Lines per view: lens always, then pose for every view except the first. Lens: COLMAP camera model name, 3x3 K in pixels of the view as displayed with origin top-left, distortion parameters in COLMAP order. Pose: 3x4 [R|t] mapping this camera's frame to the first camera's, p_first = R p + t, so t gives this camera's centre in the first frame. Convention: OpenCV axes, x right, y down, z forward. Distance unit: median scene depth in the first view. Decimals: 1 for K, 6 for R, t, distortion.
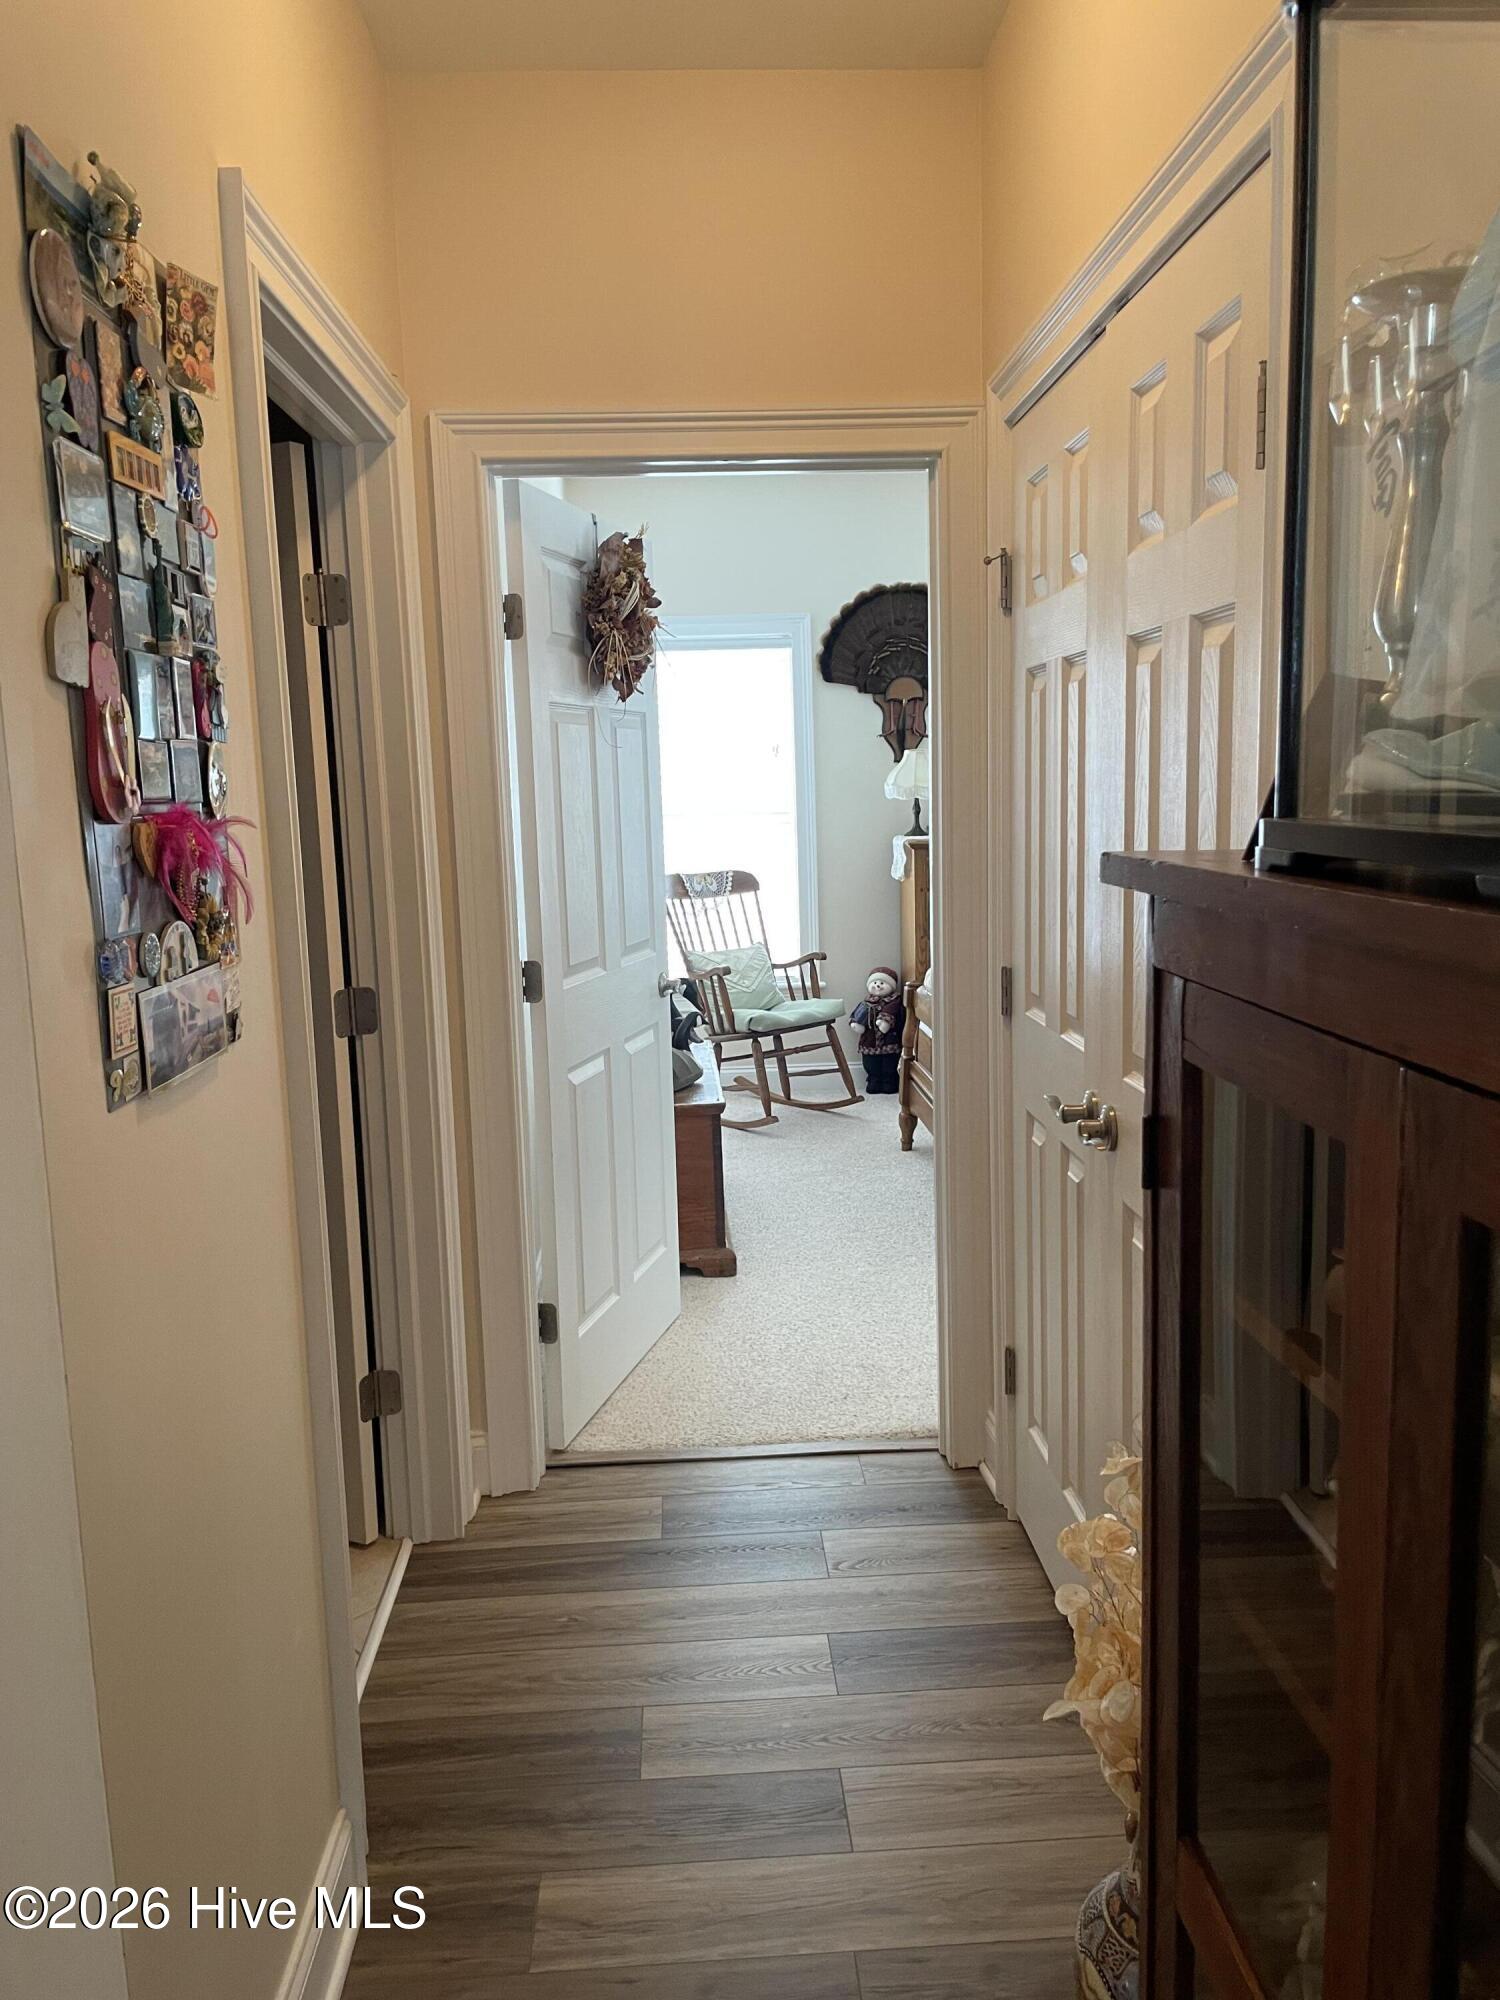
lens RADIAL K [[1516.0, 0, 751.8], [0, 1516.0, 1001.2], [0, 0, 1]] dist [0.036565, -0.000631]
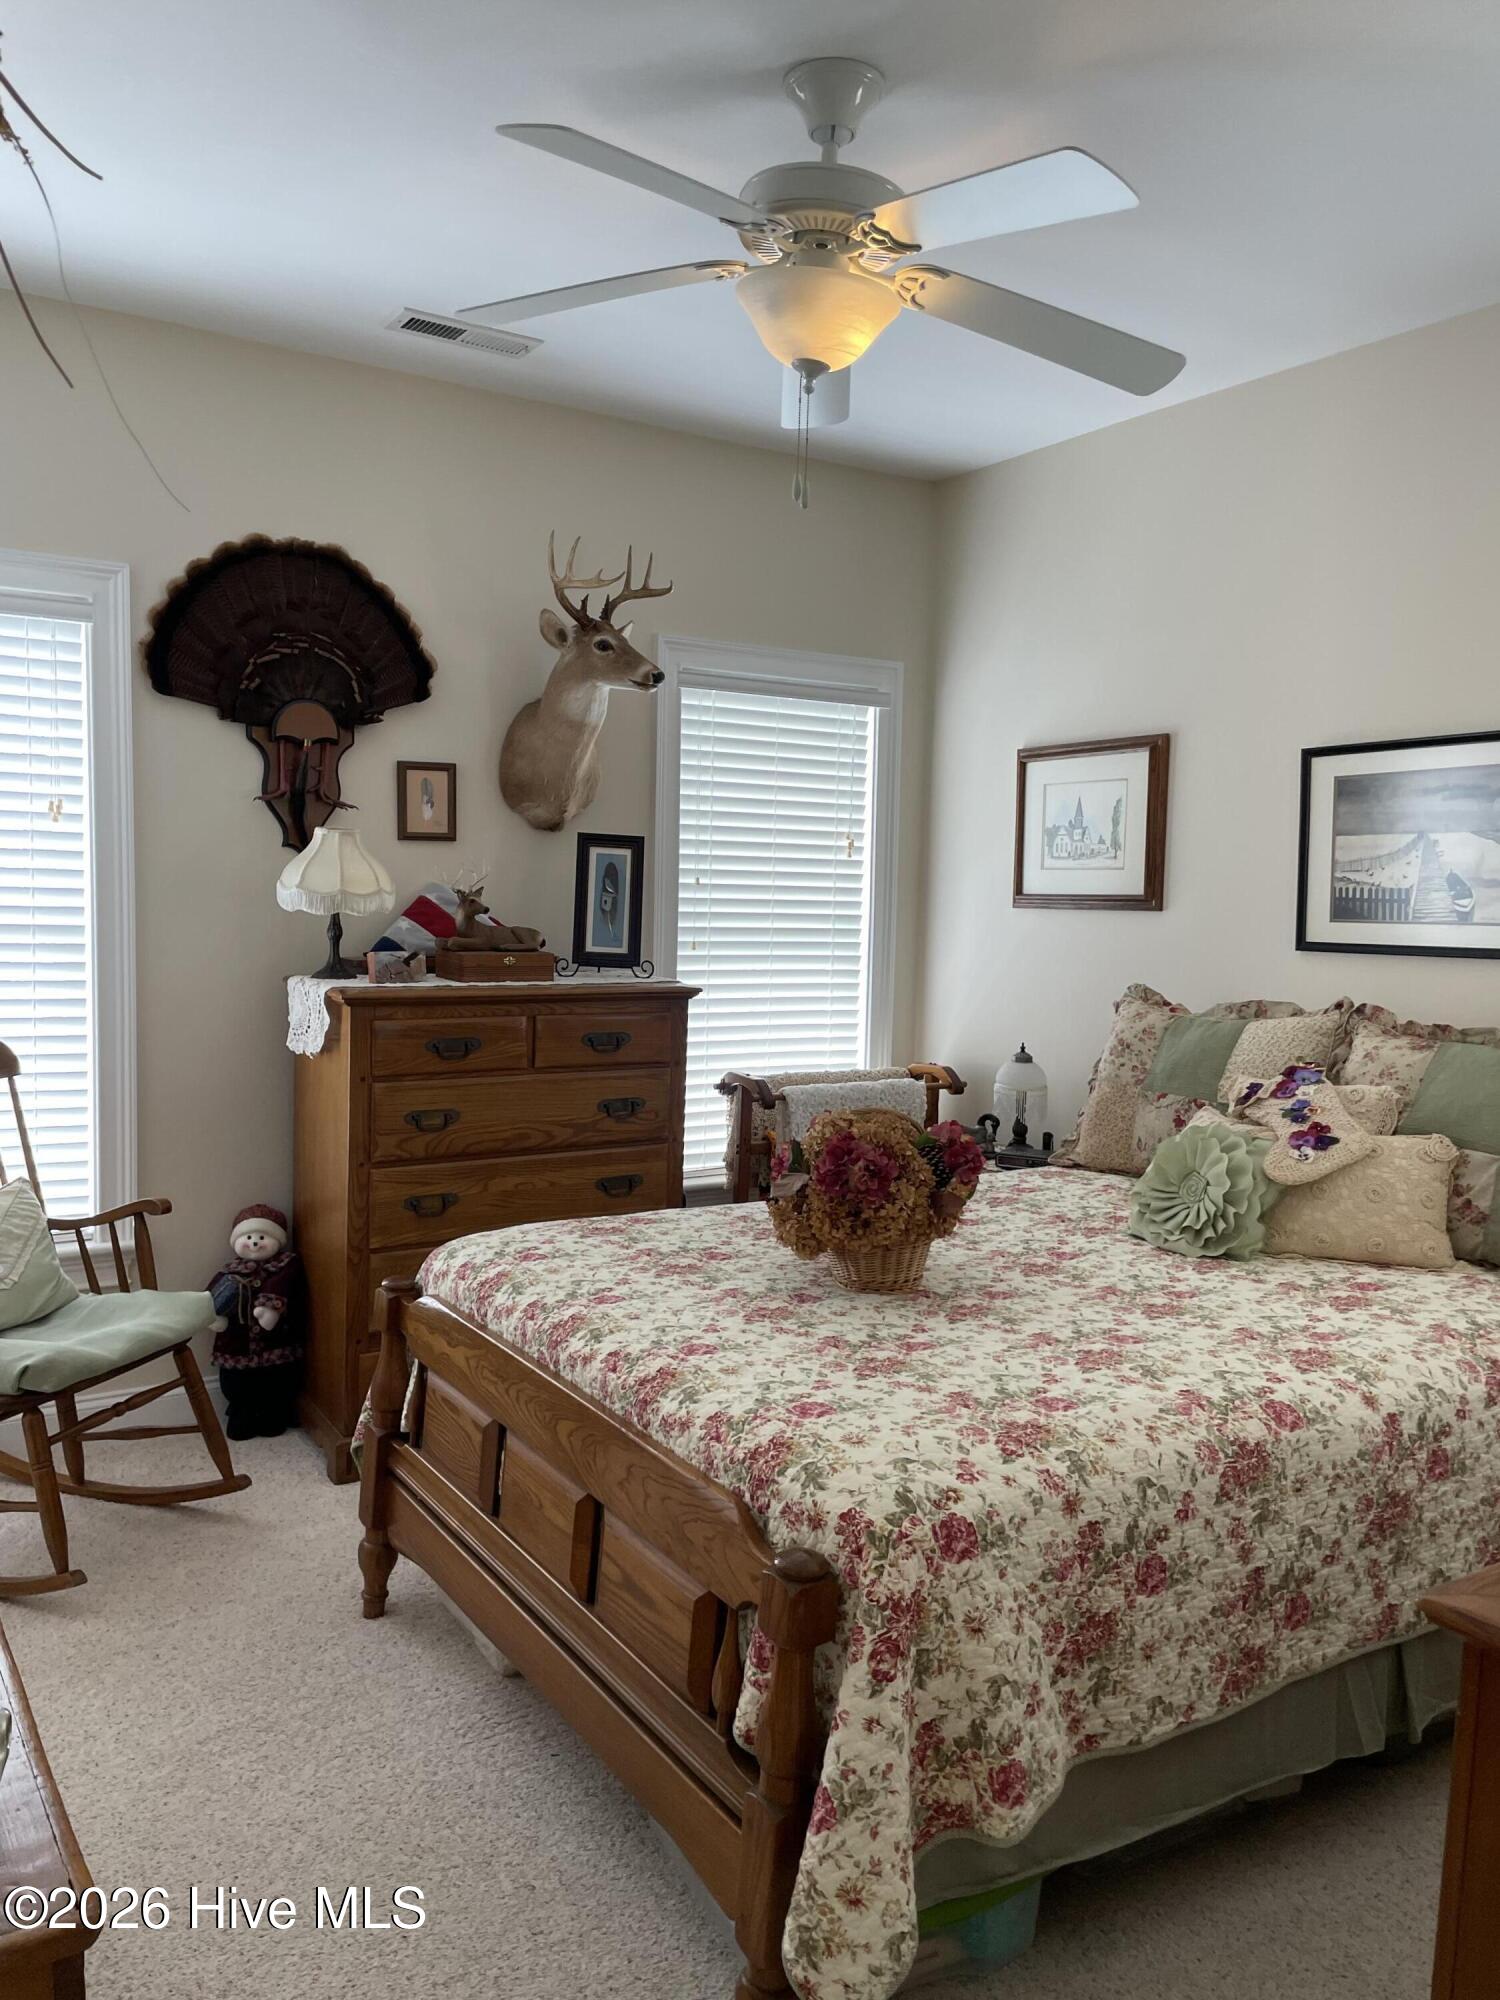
lens RADIAL K [[1516.0, 0, 749.0], [0, 1516.0, 1002.0], [0, 0, 1]] dist [0.036565, -0.000631]
pose [[0.870966, 0.010773, 0.491224, -0.034804], [0.024458, 0.997570, -0.065243, -0.058644], [-0.490733, 0.068839, 0.868586, 0.428171]]
